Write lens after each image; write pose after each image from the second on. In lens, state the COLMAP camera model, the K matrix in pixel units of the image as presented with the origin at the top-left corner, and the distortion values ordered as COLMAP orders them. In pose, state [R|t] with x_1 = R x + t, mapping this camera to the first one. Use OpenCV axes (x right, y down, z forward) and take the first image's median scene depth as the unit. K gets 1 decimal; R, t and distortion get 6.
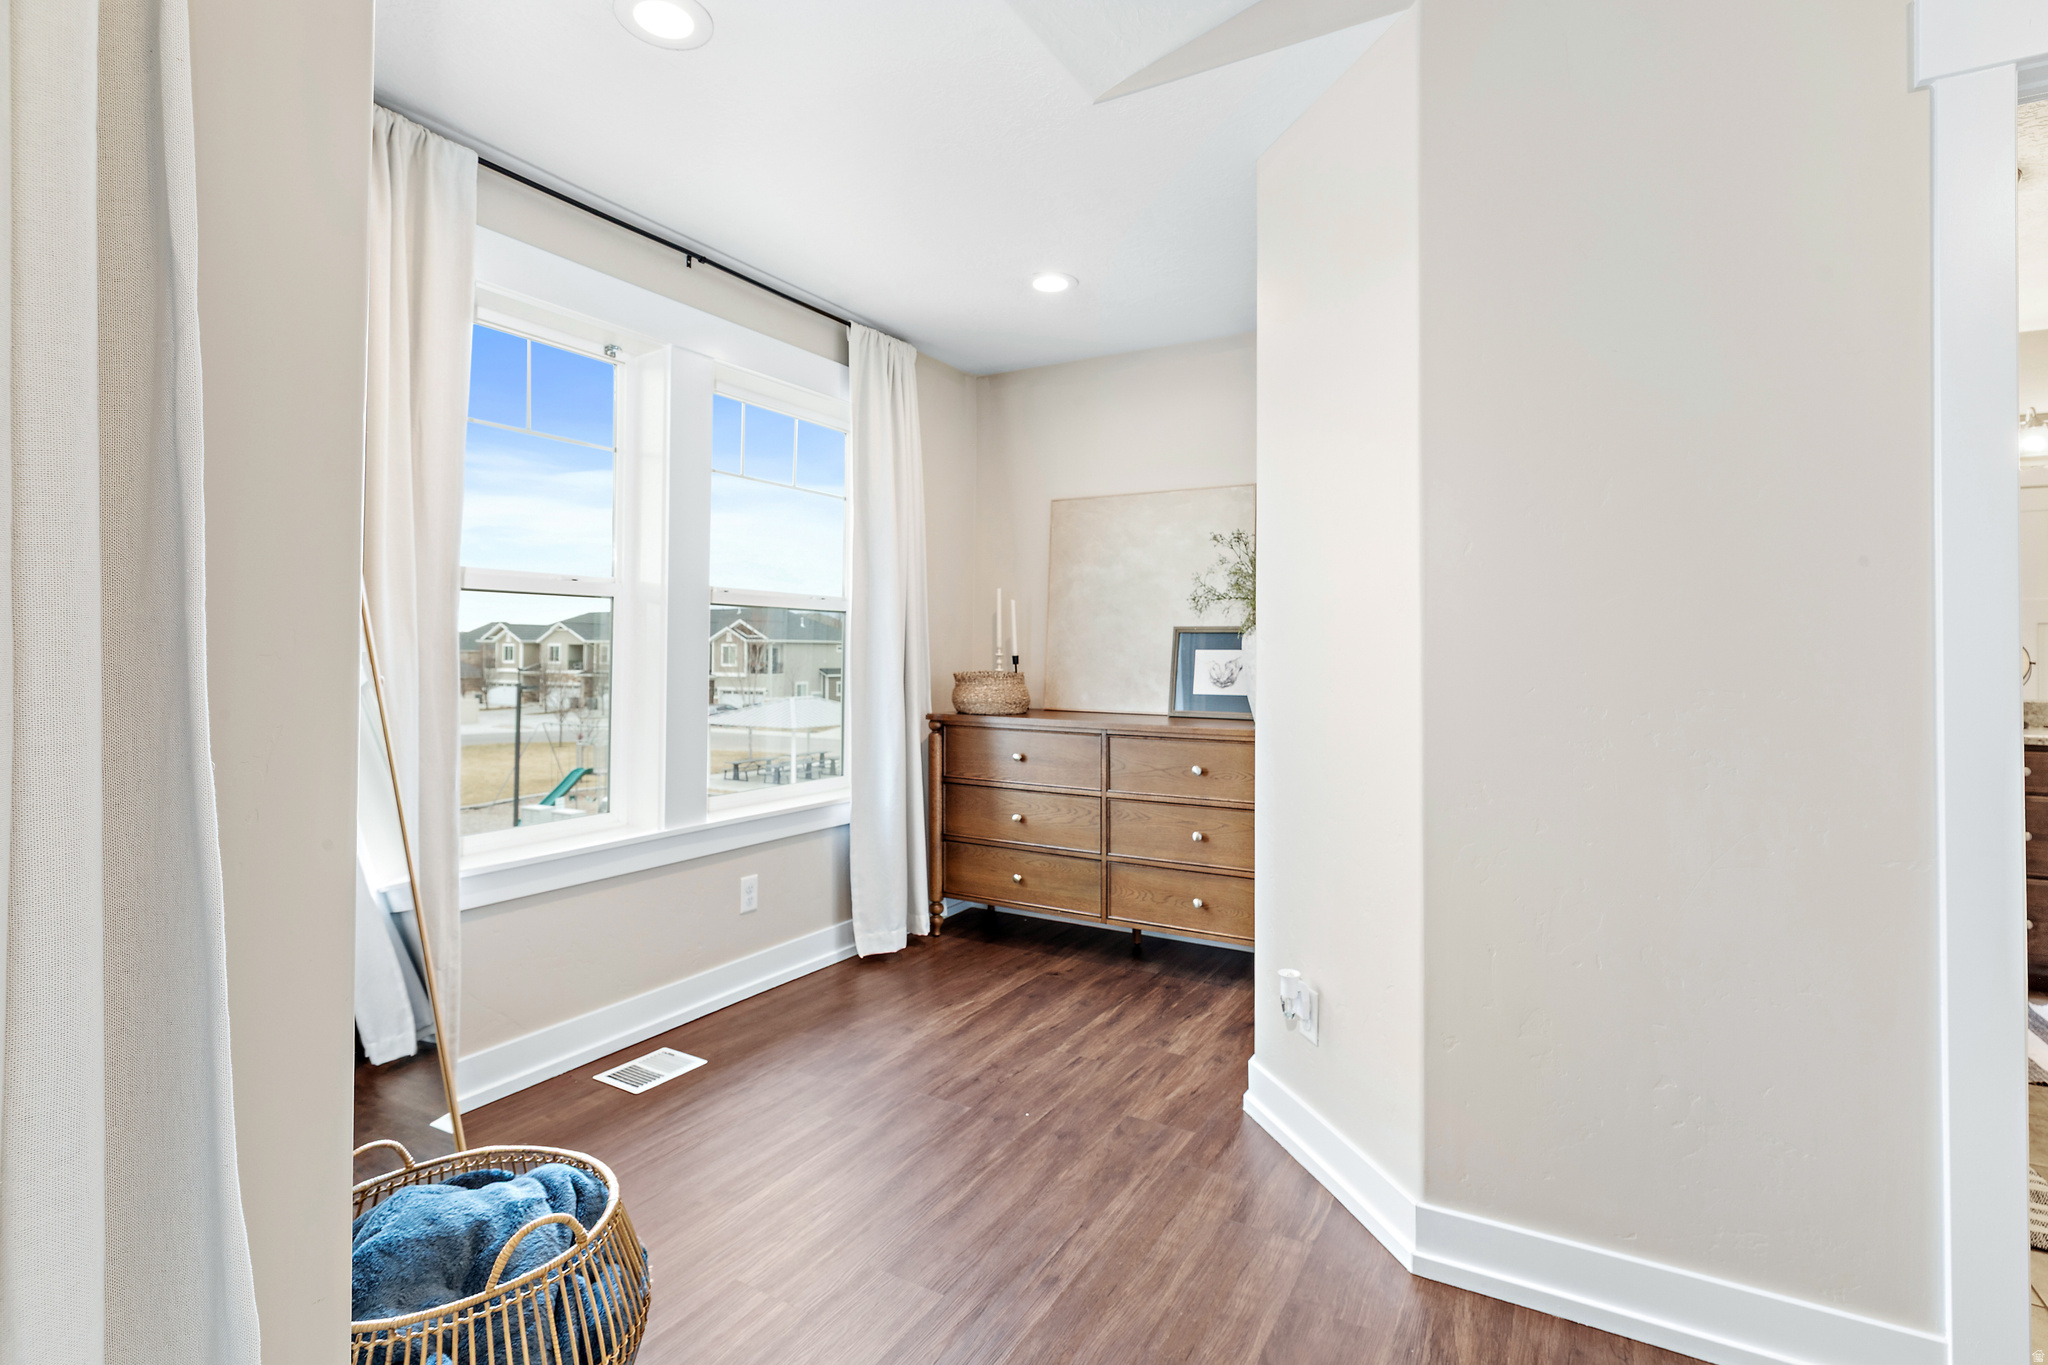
lens RADIAL K [[986.9, 0, 1049.1], [0, 986.9, 651.1], [0, 0, 1]] dist [-0.010850, -0.000223]
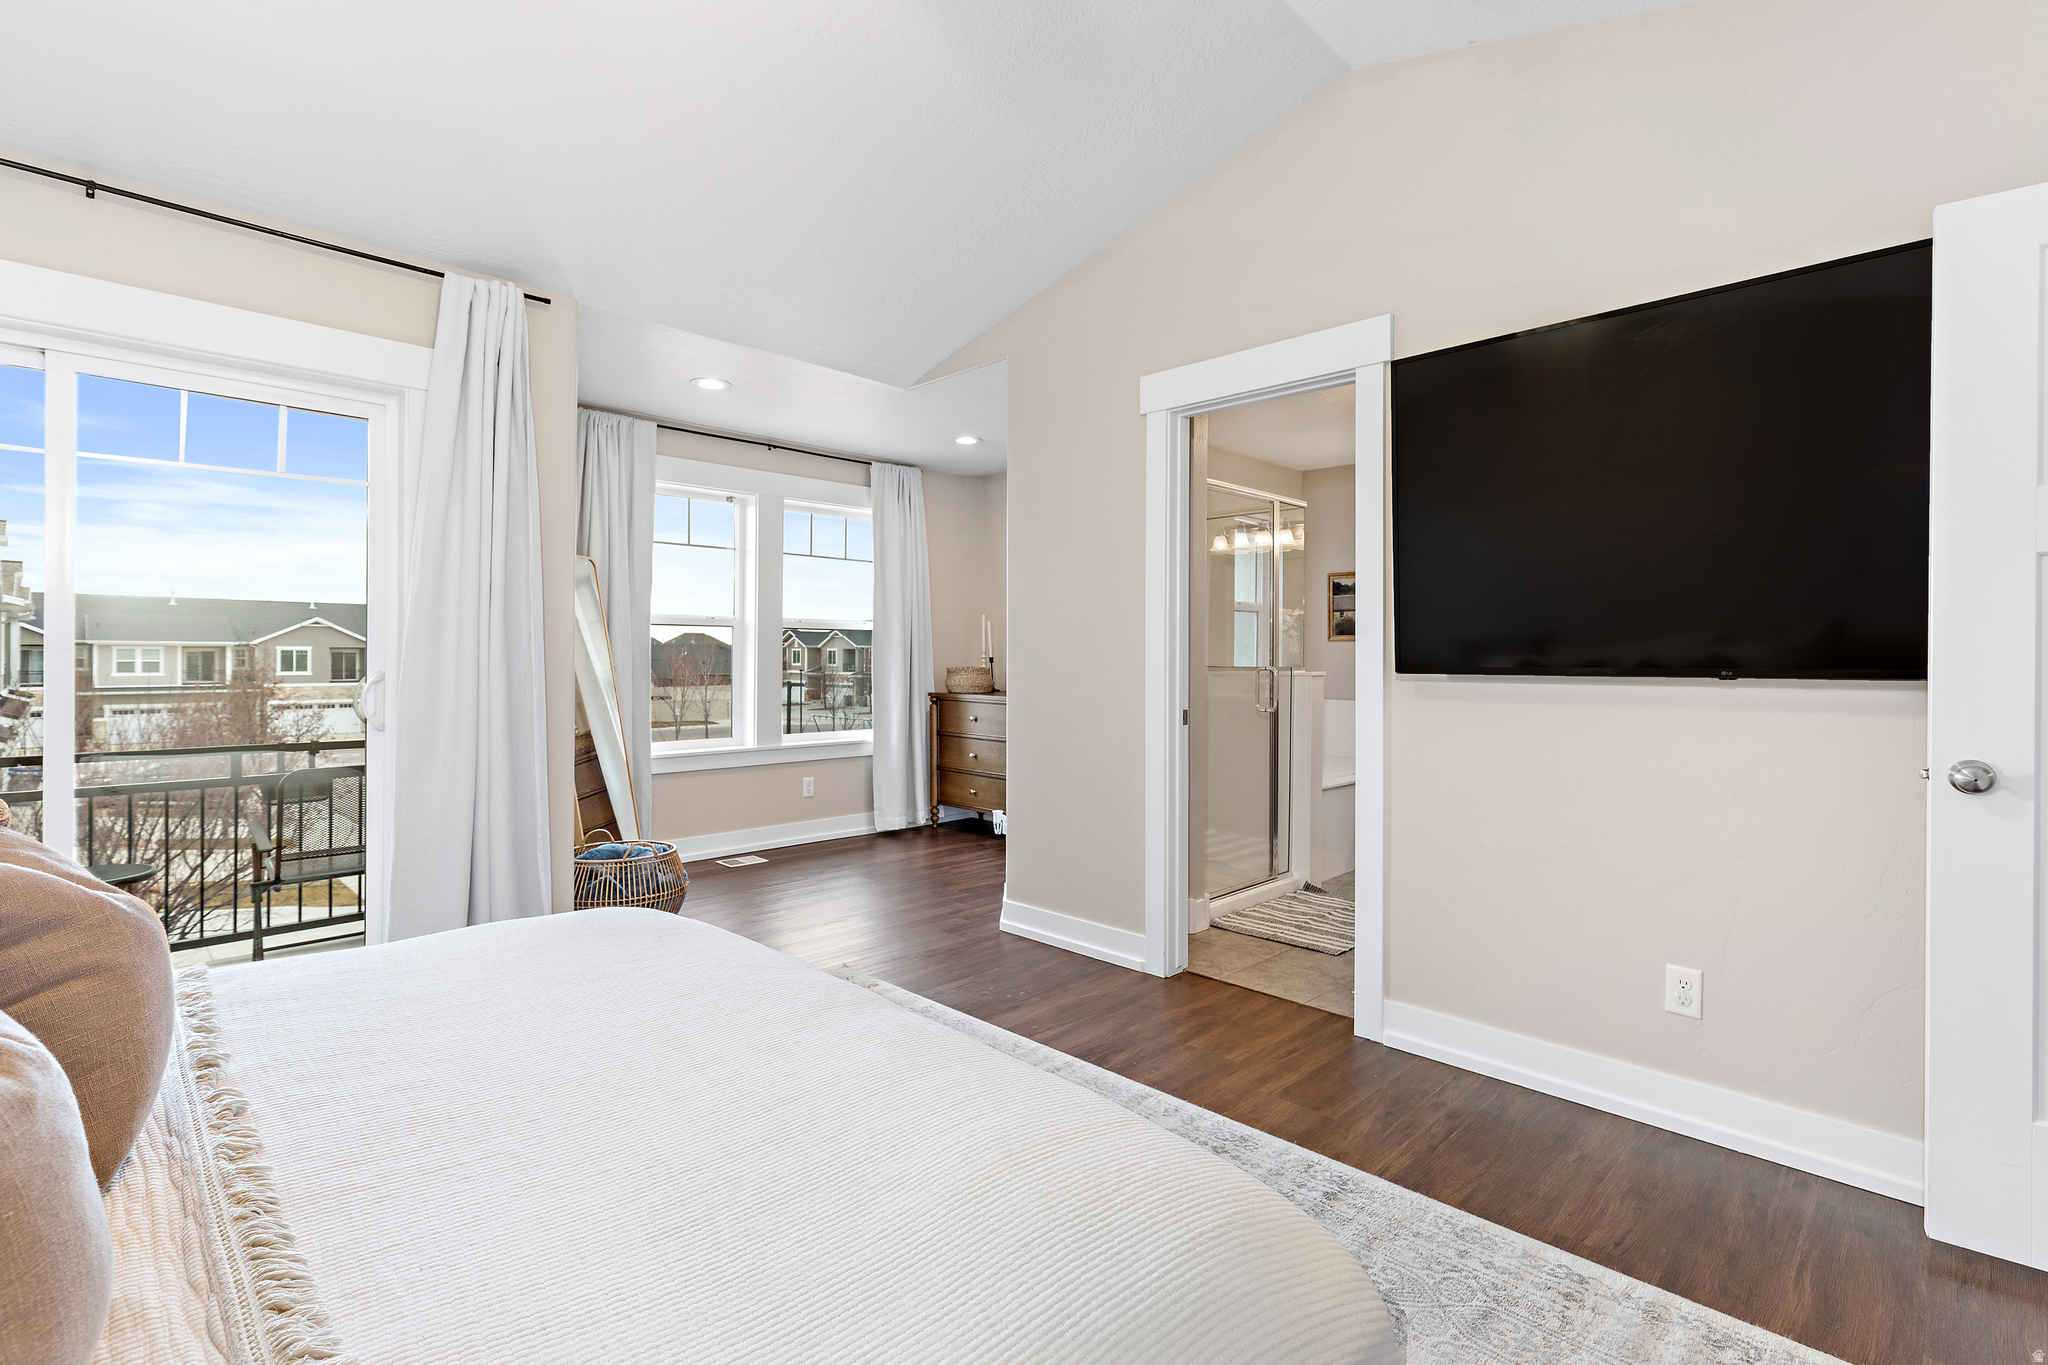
lens RADIAL K [[962.4, 0, 1024.6], [0, 962.4, 670.4], [0, 0, 1]] dist [0.000370, 0.000023]
pose [[0.963311, 0.005791, -0.268323, 0.462886], [-0.001647, 0.999876, 0.015667, 0.001851], [0.268381, -0.014650, 0.963201, -0.499713]]
